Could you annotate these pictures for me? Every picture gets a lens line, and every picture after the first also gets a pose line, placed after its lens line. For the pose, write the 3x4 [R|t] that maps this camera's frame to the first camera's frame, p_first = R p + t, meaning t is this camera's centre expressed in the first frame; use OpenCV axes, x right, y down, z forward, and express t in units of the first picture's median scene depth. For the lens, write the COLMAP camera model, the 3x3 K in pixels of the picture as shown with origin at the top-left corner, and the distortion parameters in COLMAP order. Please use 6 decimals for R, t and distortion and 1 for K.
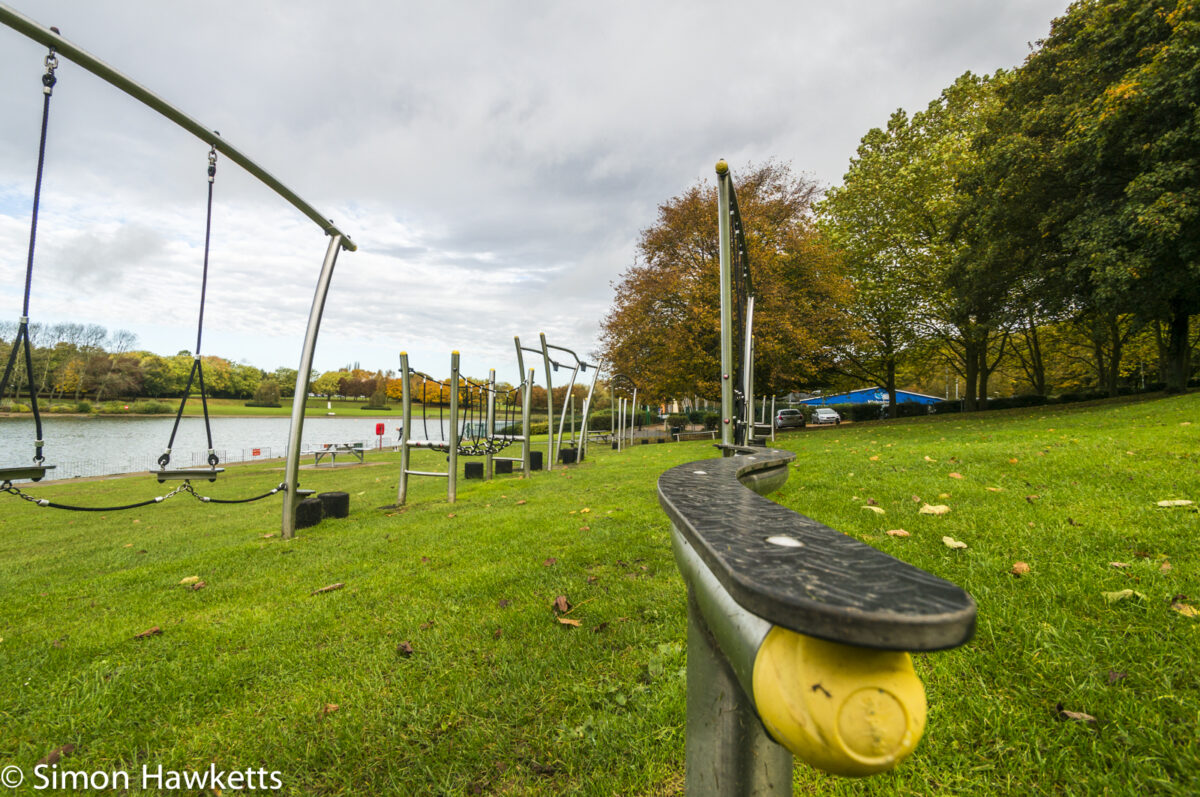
lens RADIAL K [[556.4, 0, 588.8], [0, 556.4, 418.8], [0, 0, 1]] dist [0.033012, -0.022911]
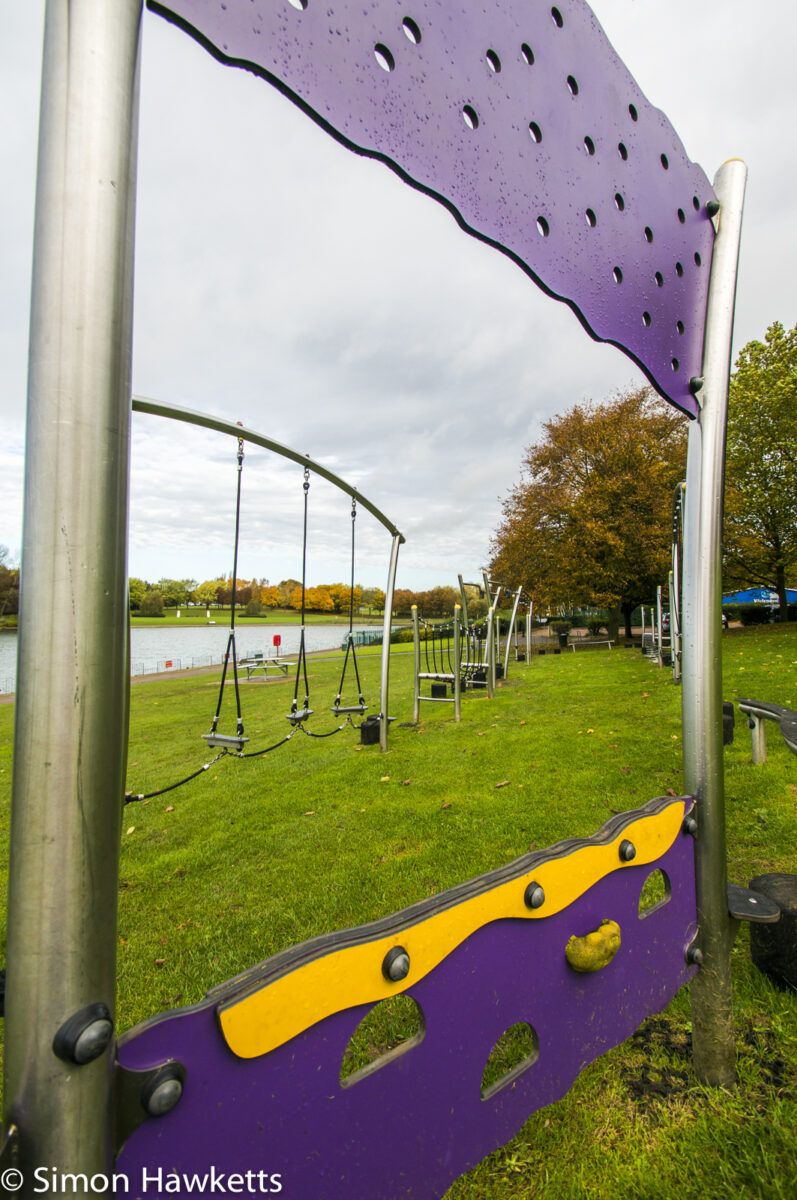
lens RADIAL K [[572.3, 0, 398.5], [0, 572.3, 600.0], [0, 0, 1]] dist [0.004084, 0.000030]
pose [[0.996290, -0.024066, -0.082628, -0.062402], [0.021469, 0.999252, -0.032176, -0.022009], [0.083340, 0.030282, 0.996061, -0.081874]]
